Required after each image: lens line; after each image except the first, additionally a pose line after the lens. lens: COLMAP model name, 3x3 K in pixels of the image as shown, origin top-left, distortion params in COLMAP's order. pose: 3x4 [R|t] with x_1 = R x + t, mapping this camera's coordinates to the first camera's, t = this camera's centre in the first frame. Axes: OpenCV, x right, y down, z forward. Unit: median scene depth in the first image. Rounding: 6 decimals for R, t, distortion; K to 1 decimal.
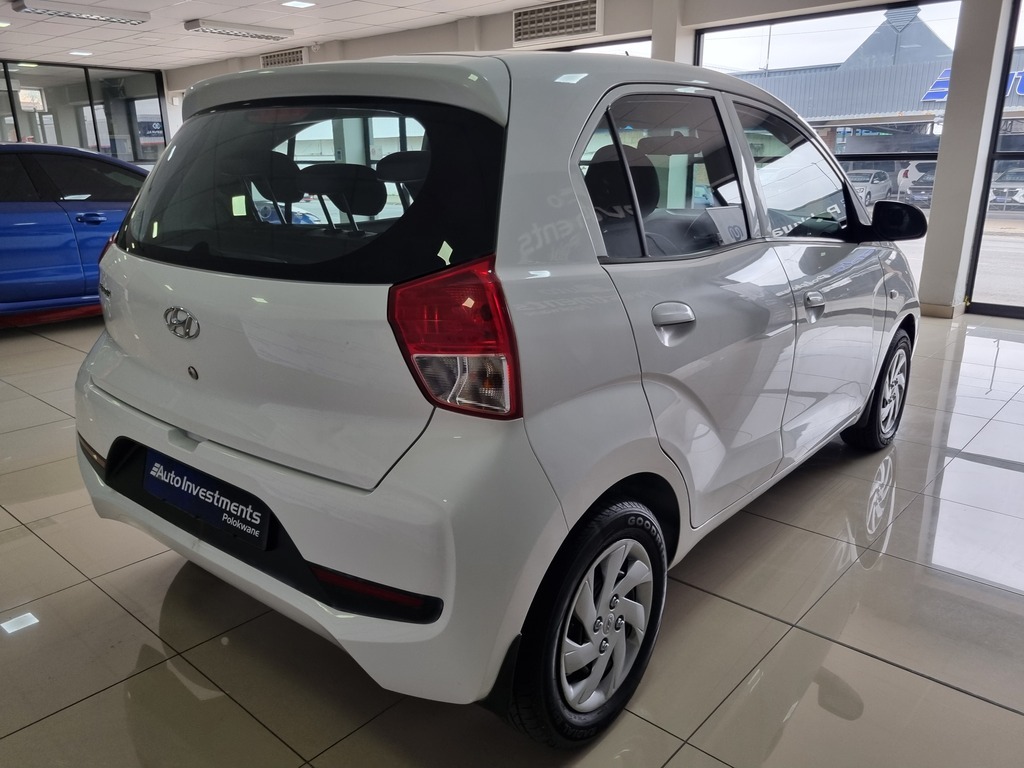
lens RADIAL K [[769.5, 0, 512.0], [0, 769.5, 384.0], [0, 0, 1]] dist [0.040737, -0.006055]
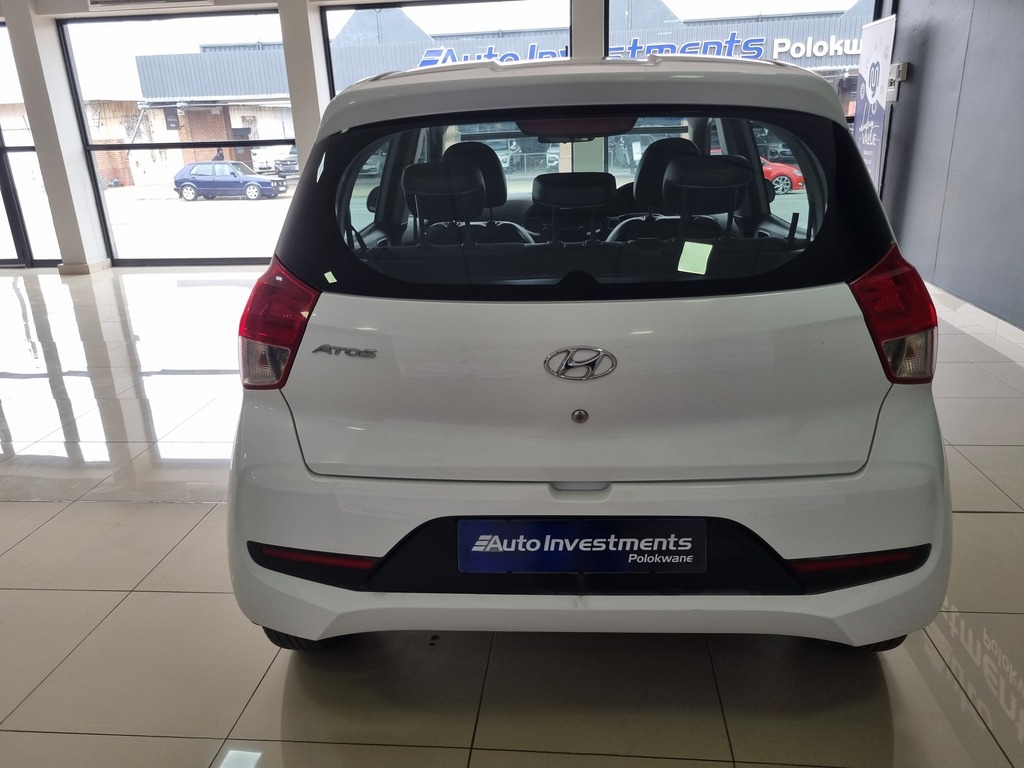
lens RADIAL K [[769.5, 0, 512.0], [0, 769.5, 384.0], [0, 0, 1]] dist [0.040737, -0.006055]
pose [[0.808443, -0.211837, 0.549132, -0.970386], [0.193679, 0.976773, 0.091668, -0.149850], [-0.555796, 0.032247, 0.830693, 0.302361]]
